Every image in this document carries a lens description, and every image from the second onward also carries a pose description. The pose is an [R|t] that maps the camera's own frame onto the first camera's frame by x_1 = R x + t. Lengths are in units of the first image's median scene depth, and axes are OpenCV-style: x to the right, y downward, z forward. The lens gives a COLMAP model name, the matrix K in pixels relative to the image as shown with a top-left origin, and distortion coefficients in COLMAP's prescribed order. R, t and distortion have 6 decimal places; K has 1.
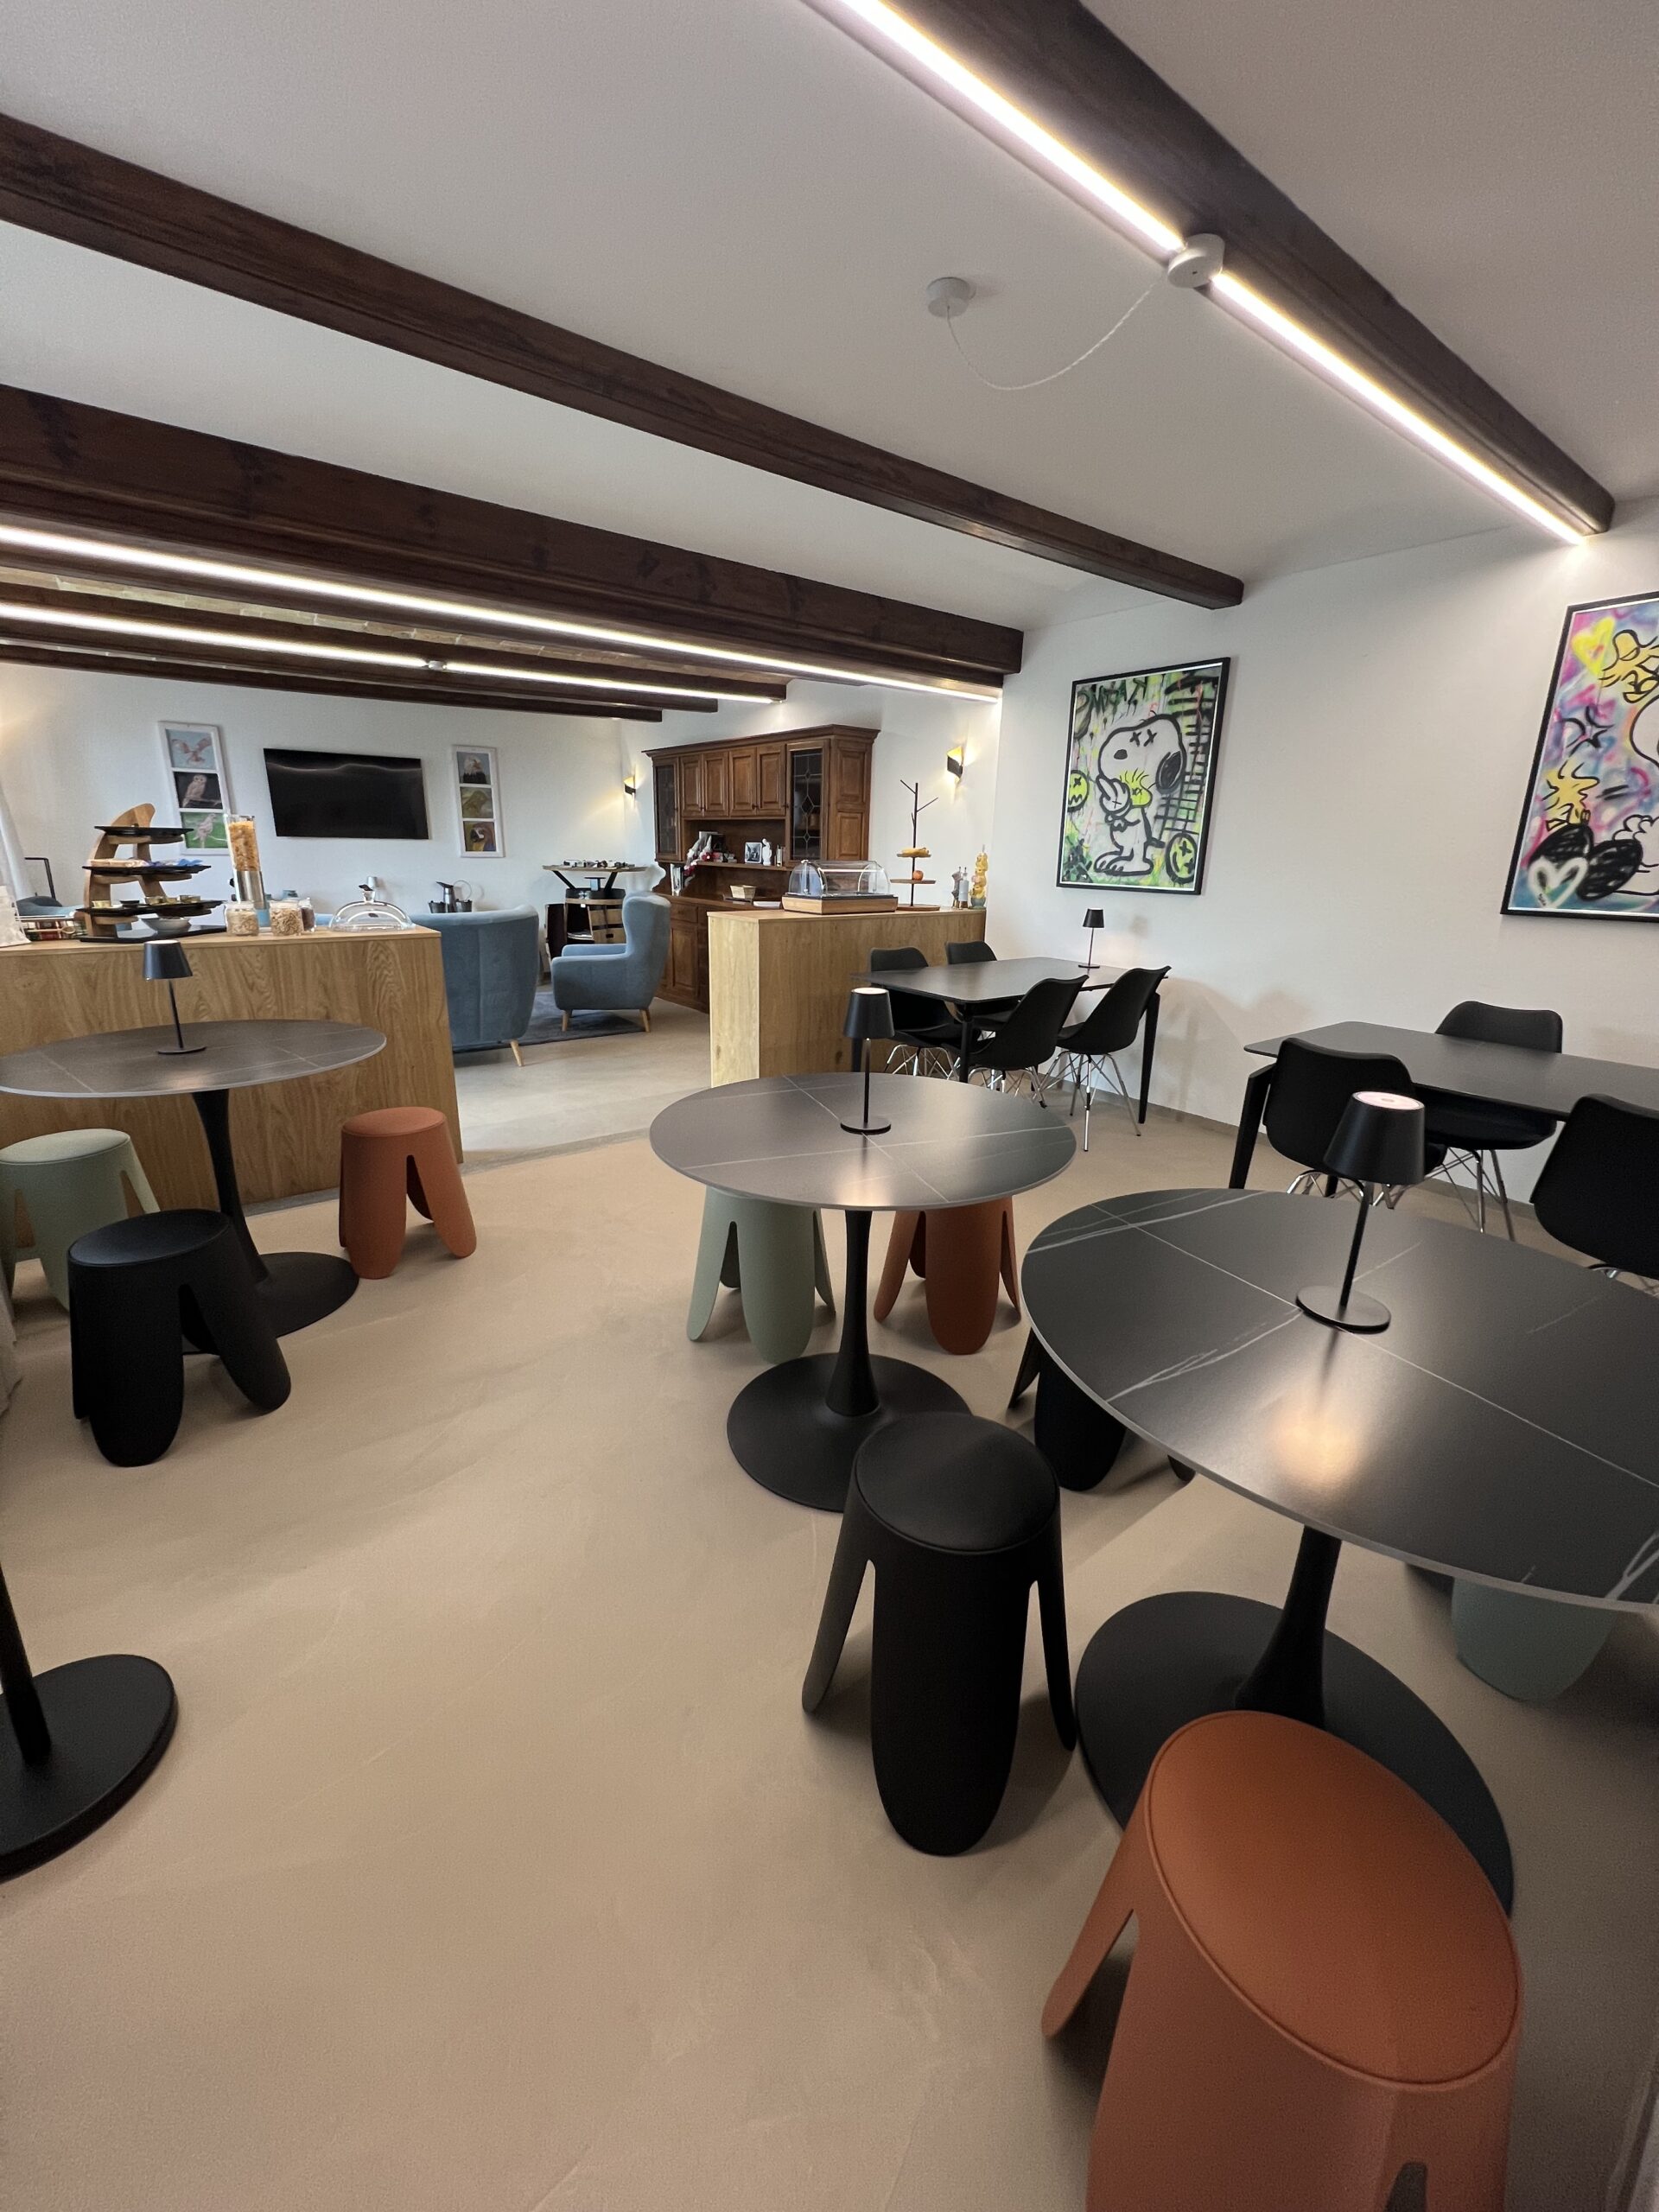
lens RADIAL K [[895.7, 0, 820.7], [0, 895.7, 1109.6], [0, 0, 1]] dist [-0.000610, -0.000016]
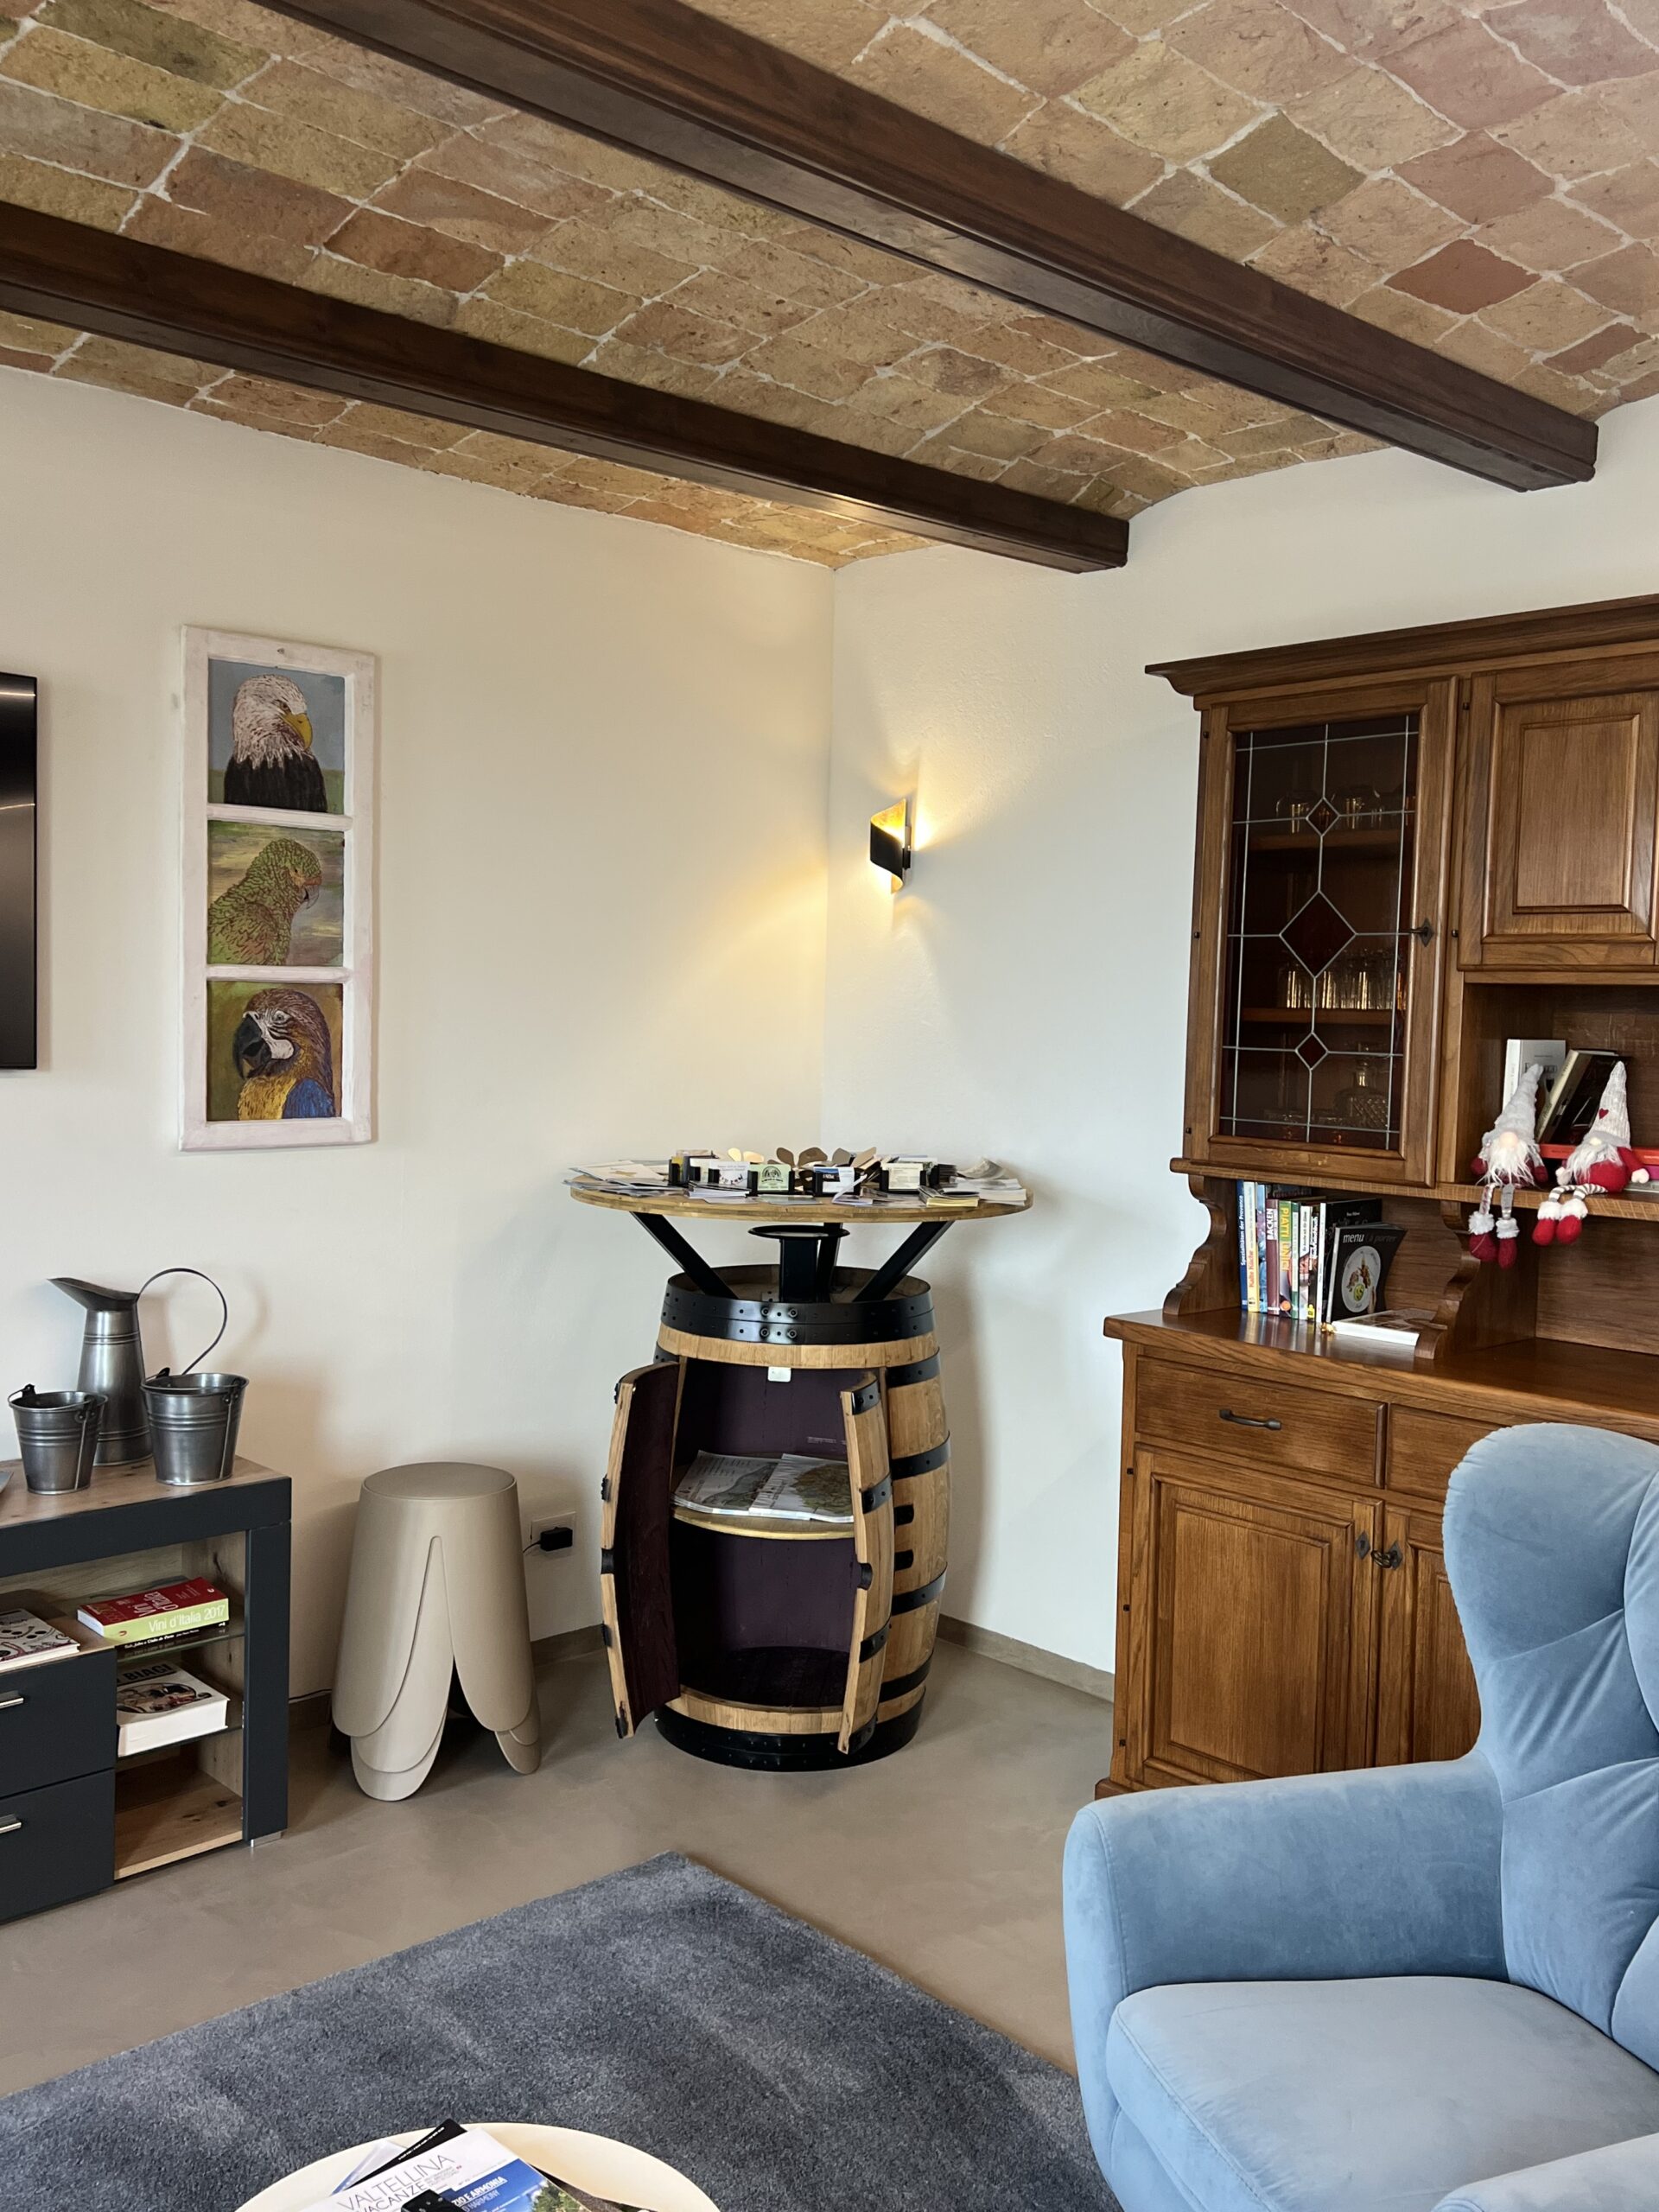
lens RADIAL K [[1848.9, 0, 833.6], [0, 1848.9, 1107.1], [0, 0, 1]] dist [0.014877, 0.001746]
pose [[0.994913, -0.005645, 0.100583, -0.299343], [0.028276, 0.973940, -0.225036, -0.194739], [-0.096692, 0.226735, 0.969145, 0.583038]]
